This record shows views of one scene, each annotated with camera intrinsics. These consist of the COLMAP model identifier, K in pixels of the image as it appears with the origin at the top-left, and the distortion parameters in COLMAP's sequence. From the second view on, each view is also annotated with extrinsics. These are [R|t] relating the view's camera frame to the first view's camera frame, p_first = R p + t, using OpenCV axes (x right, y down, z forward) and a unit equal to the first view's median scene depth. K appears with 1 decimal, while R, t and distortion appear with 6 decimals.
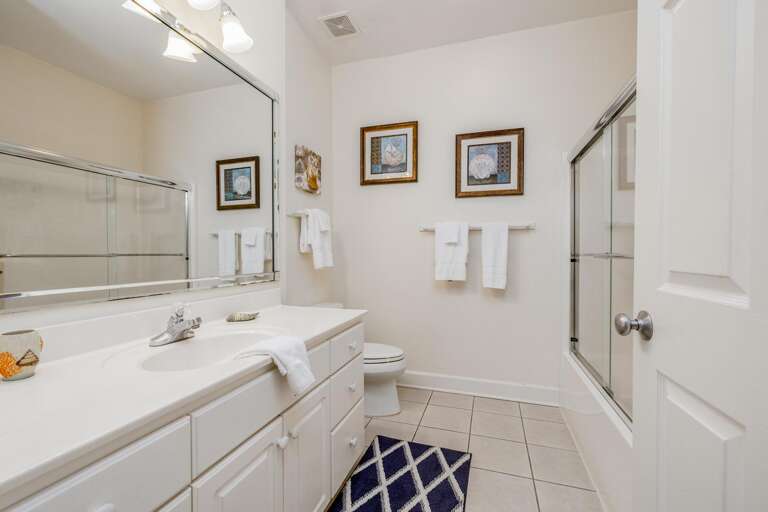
lens RADIAL K [[317.0, 0, 384.0], [0, 317.0, 256.0], [0, 0, 1]] dist [-0.001465, -0.000127]
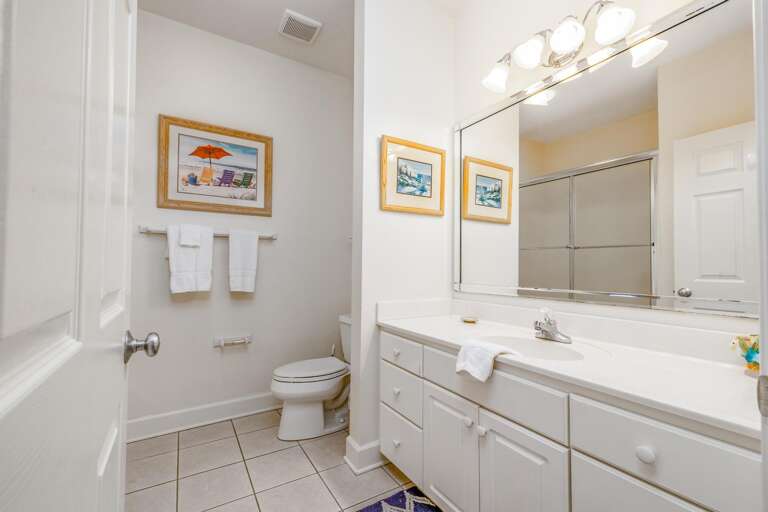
lens RADIAL K [[331.6, 0, 382.0], [0, 331.6, 257.8], [0, 0, 1]] dist [-0.000725, -0.000203]
pose [[0.651200, 0.020471, 0.758630, -0.132632], [-0.004795, 0.999727, -0.022862, -0.000965], [-0.758891, 0.011250, 0.651121, 0.046414]]
